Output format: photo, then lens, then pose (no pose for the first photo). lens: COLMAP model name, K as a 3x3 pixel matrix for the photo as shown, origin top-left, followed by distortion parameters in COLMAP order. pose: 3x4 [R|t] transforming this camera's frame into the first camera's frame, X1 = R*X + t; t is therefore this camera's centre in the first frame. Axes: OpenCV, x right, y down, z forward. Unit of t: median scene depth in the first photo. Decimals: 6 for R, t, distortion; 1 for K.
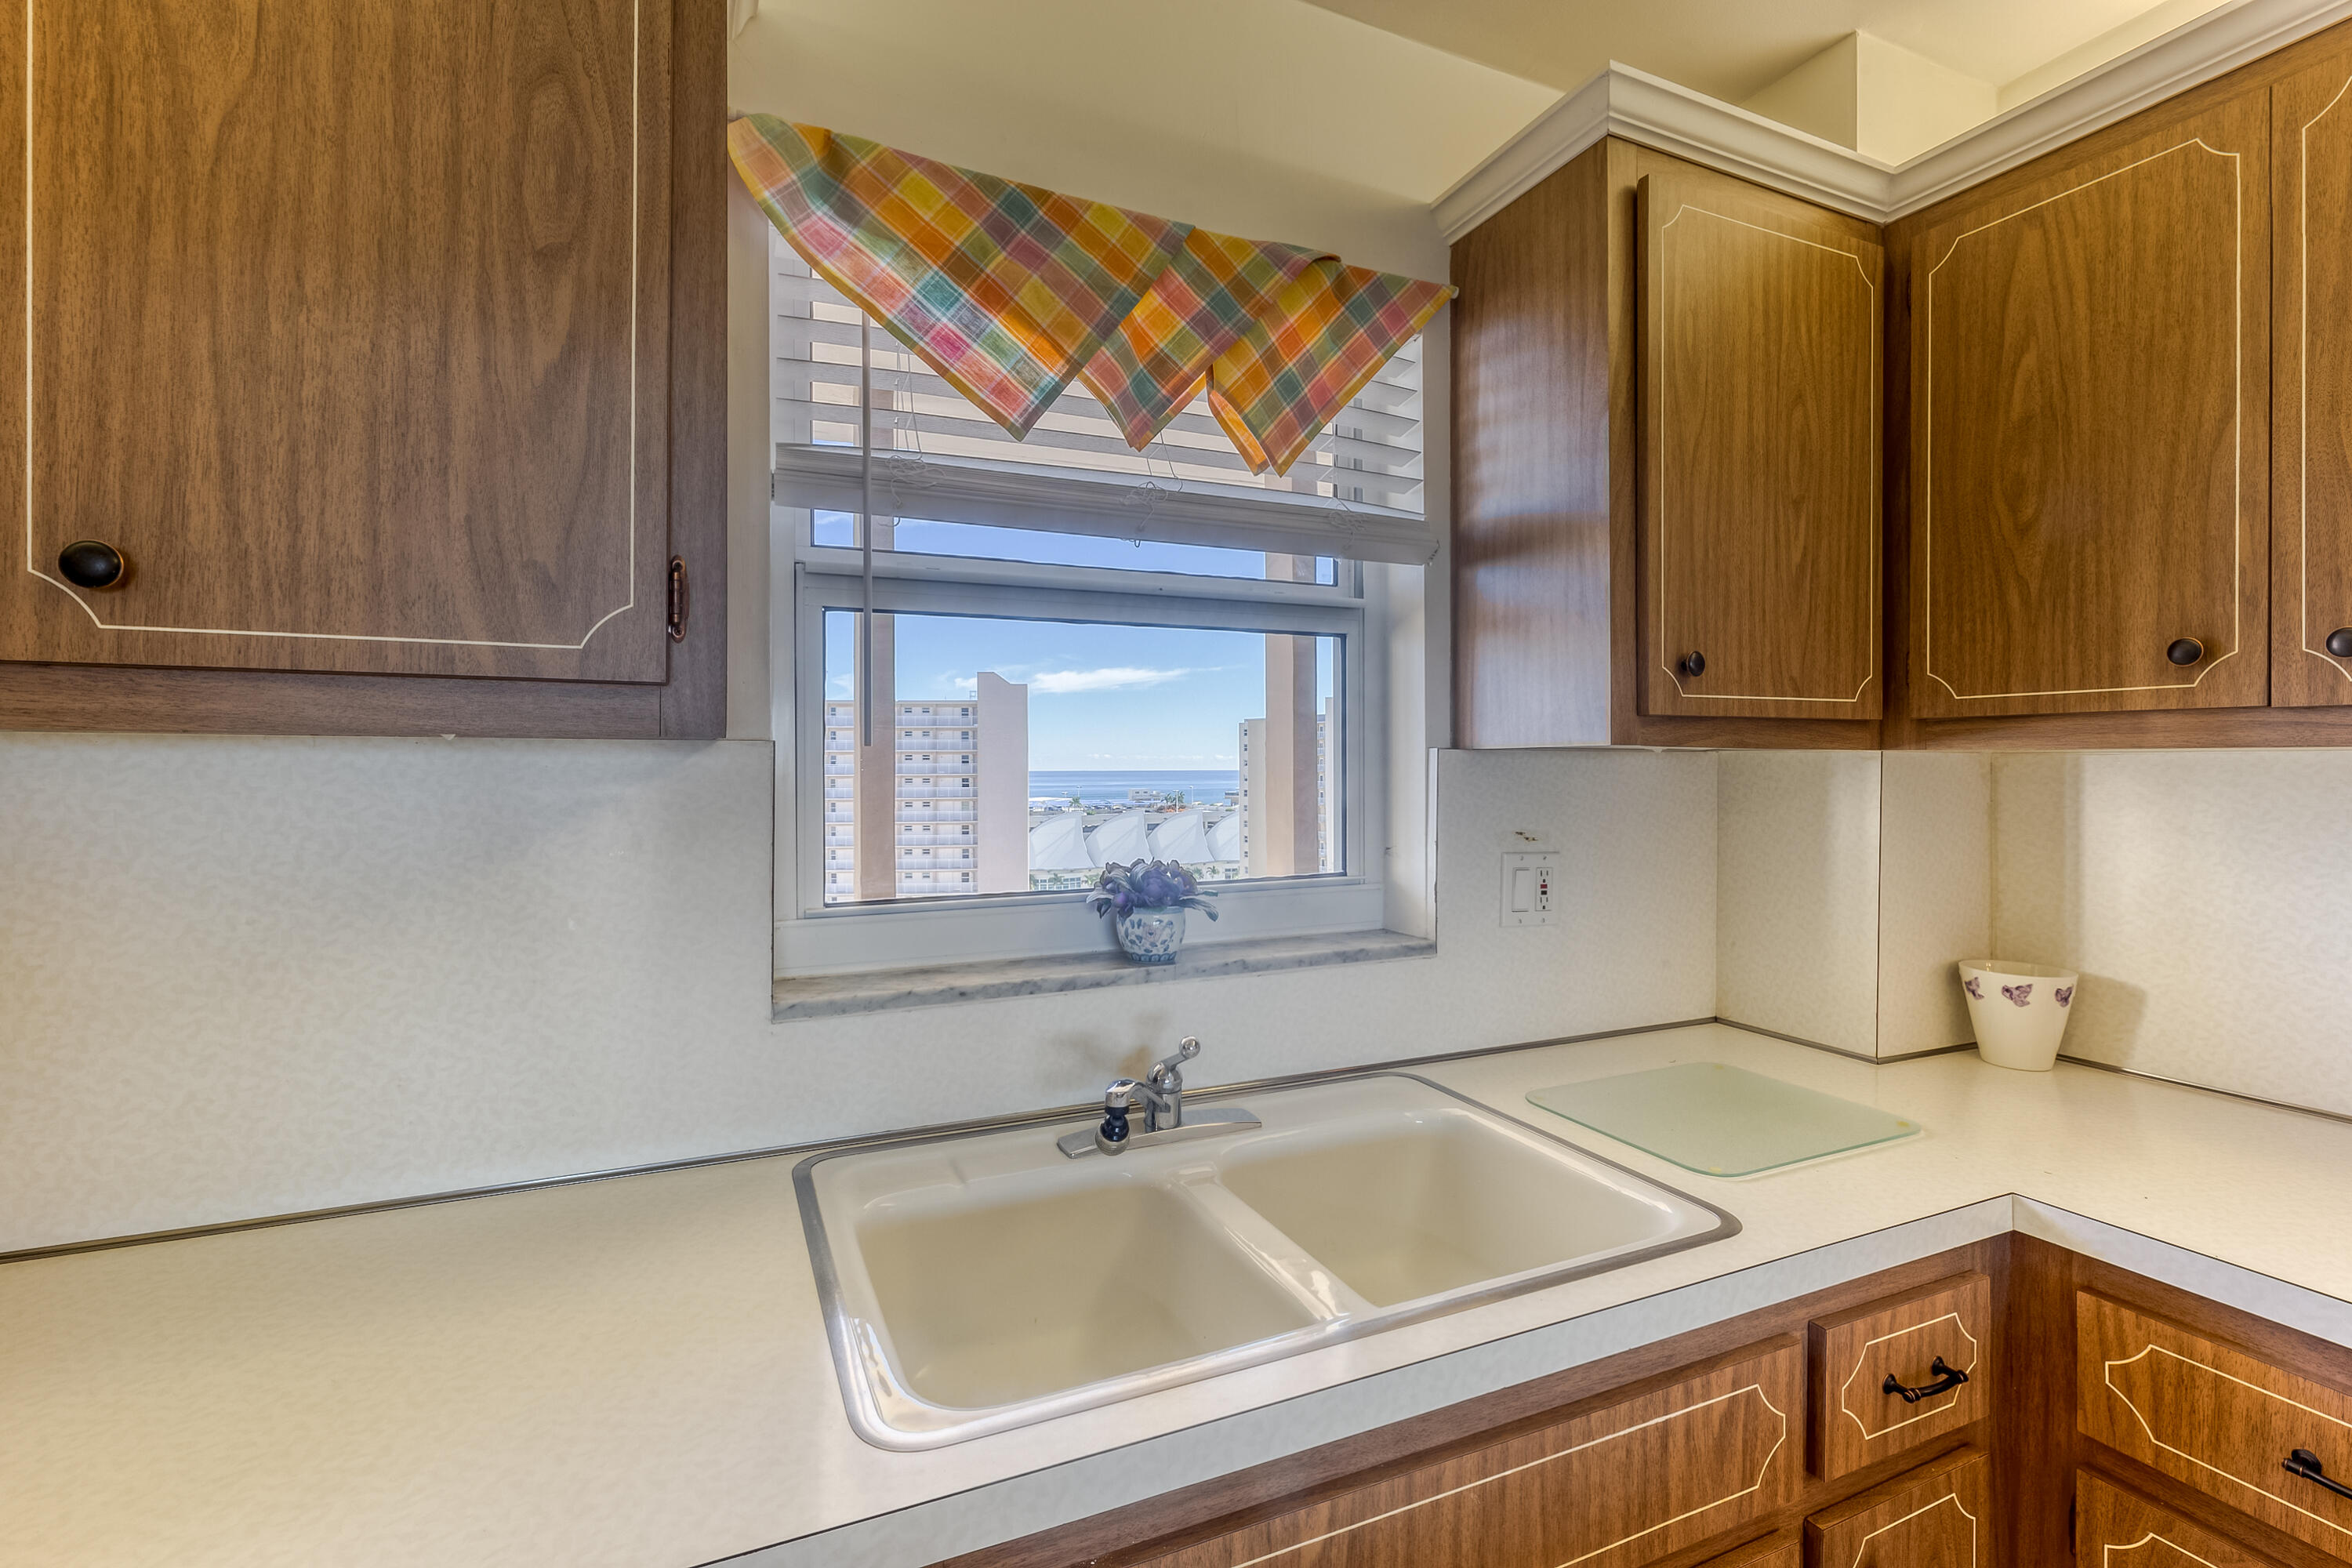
lens RADIAL K [[1037.0, 0, 1167.8], [0, 1037.0, 767.9], [0, 0, 1]] dist [-0.000882, -0.000498]
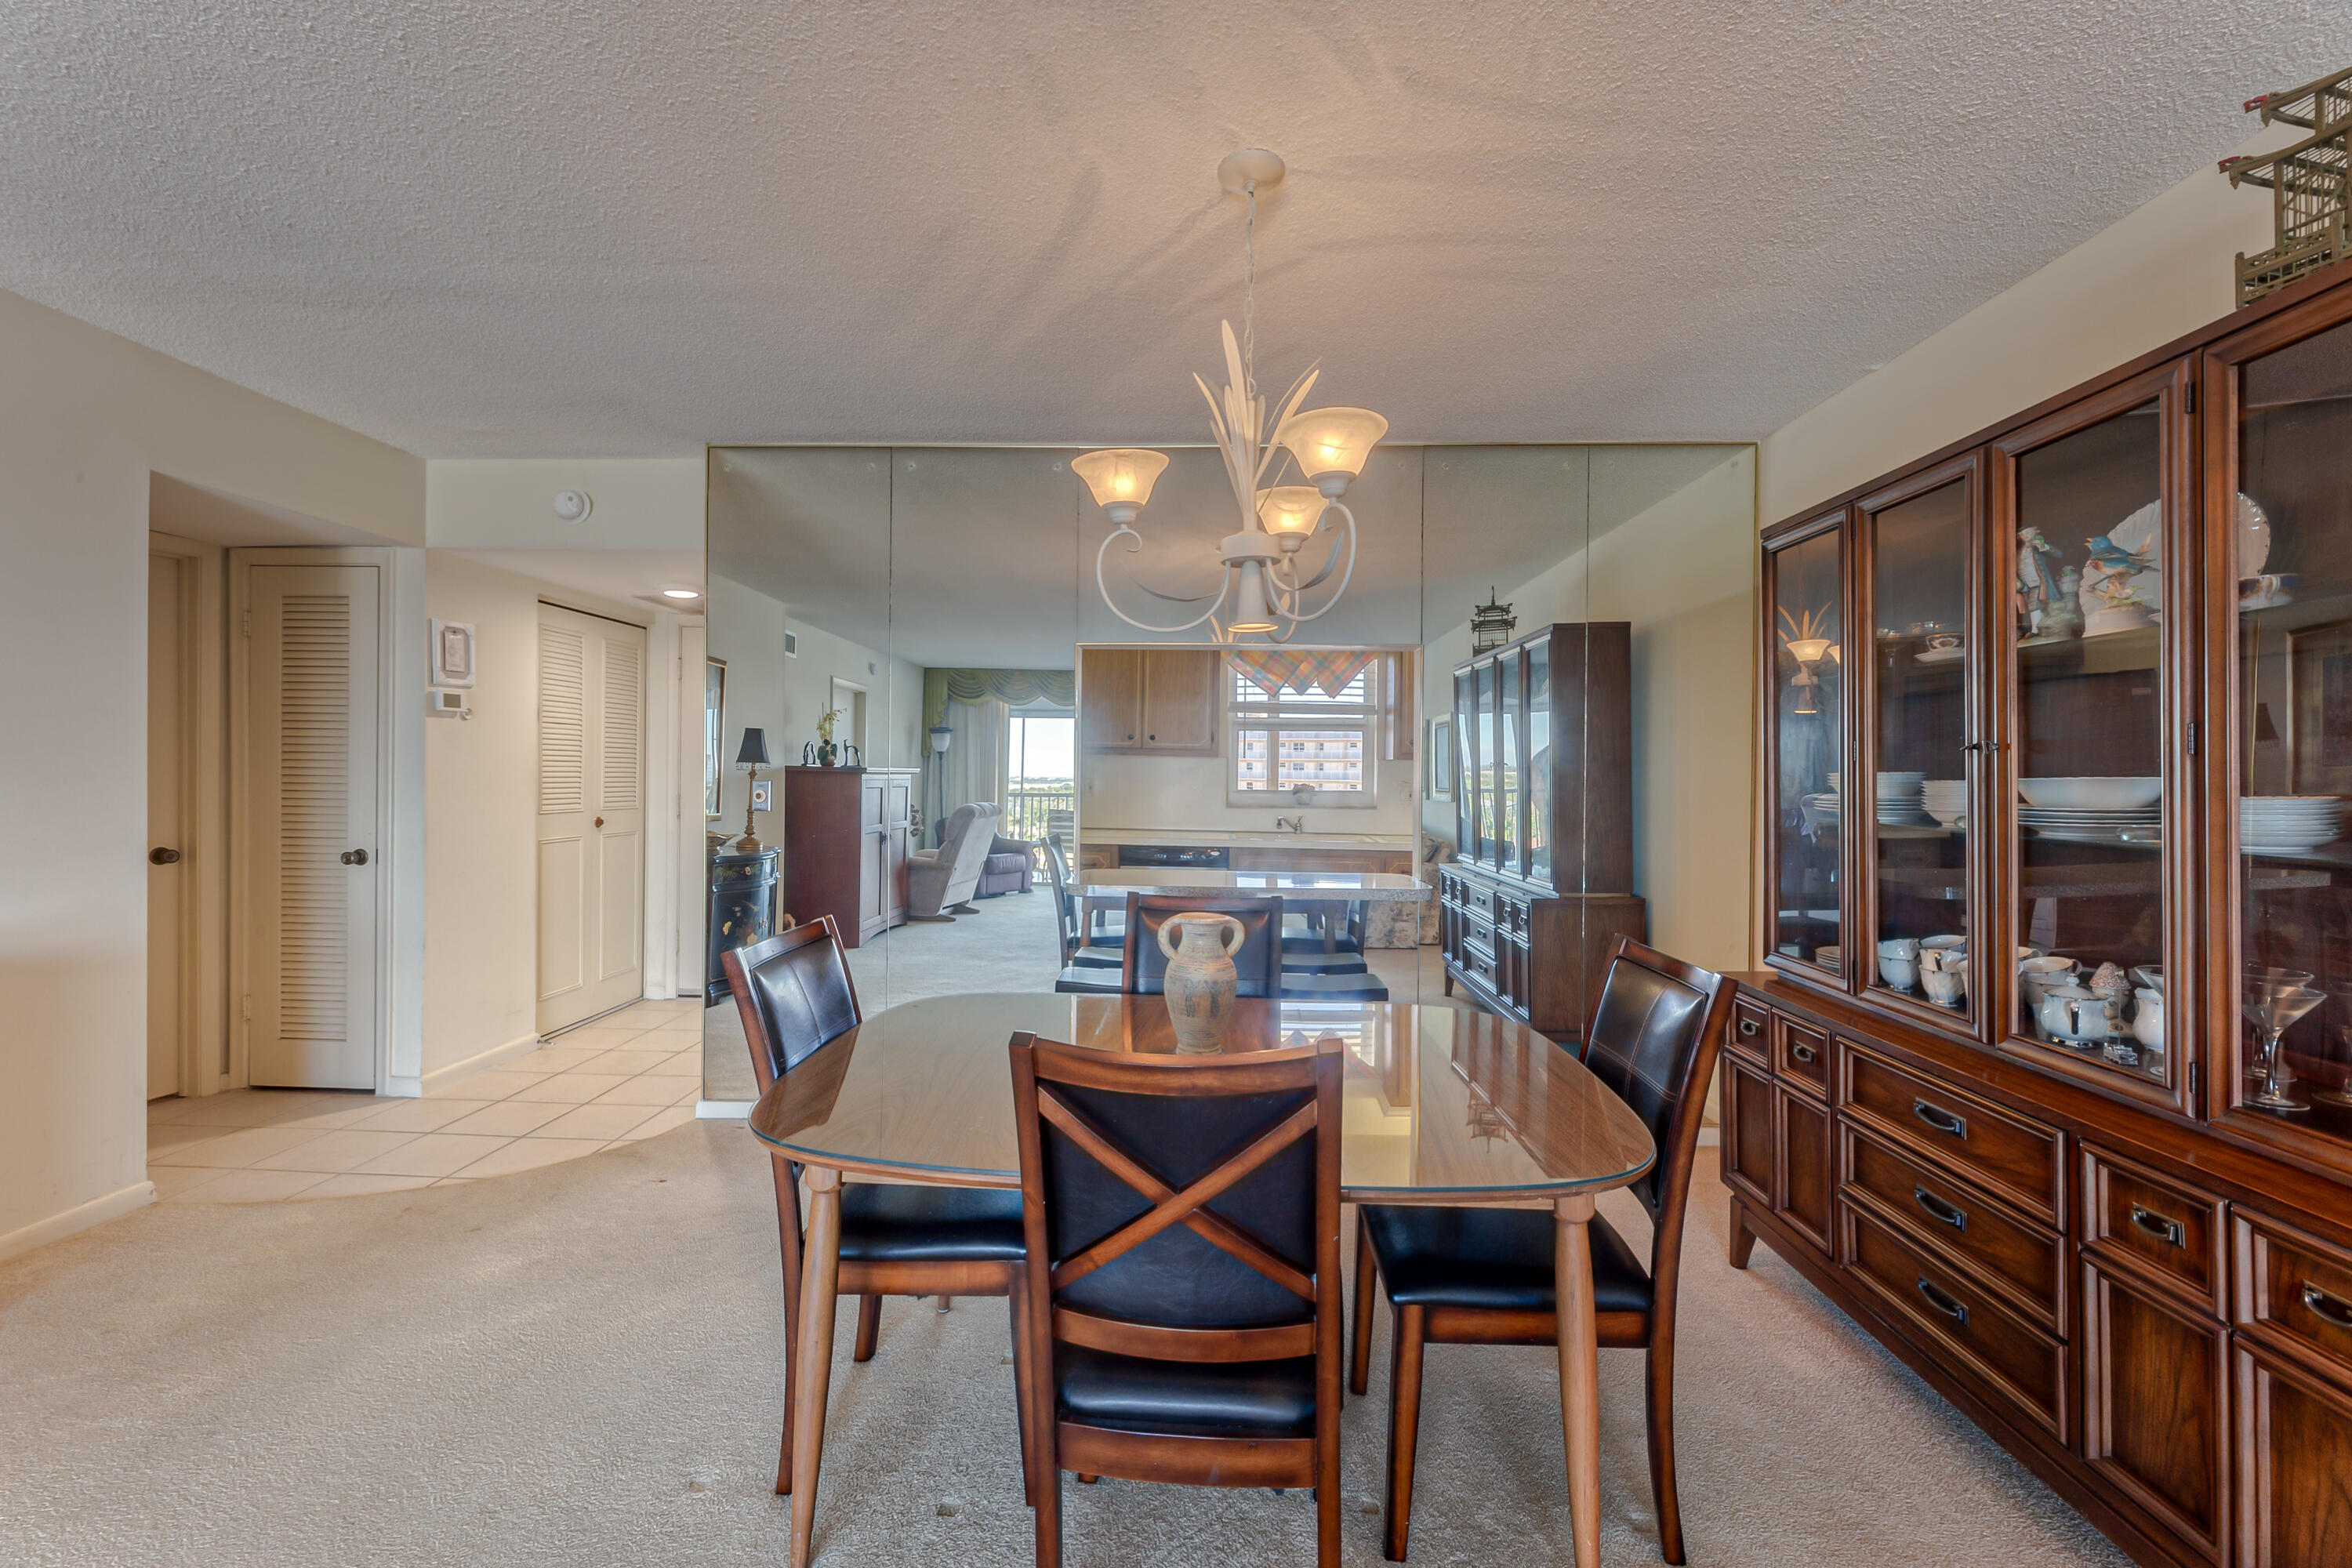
lens RADIAL K [[959.9, 0, 1177.9], [0, 959.9, 777.8], [0, 0, 1]] dist [0.000081, -0.000021]
pose [[0.893770, 0.017065, -0.448202, 1.489650], [-0.016124, 0.999853, 0.005914, 0.050656], [0.448236, 0.001941, 0.893913, -3.274233]]
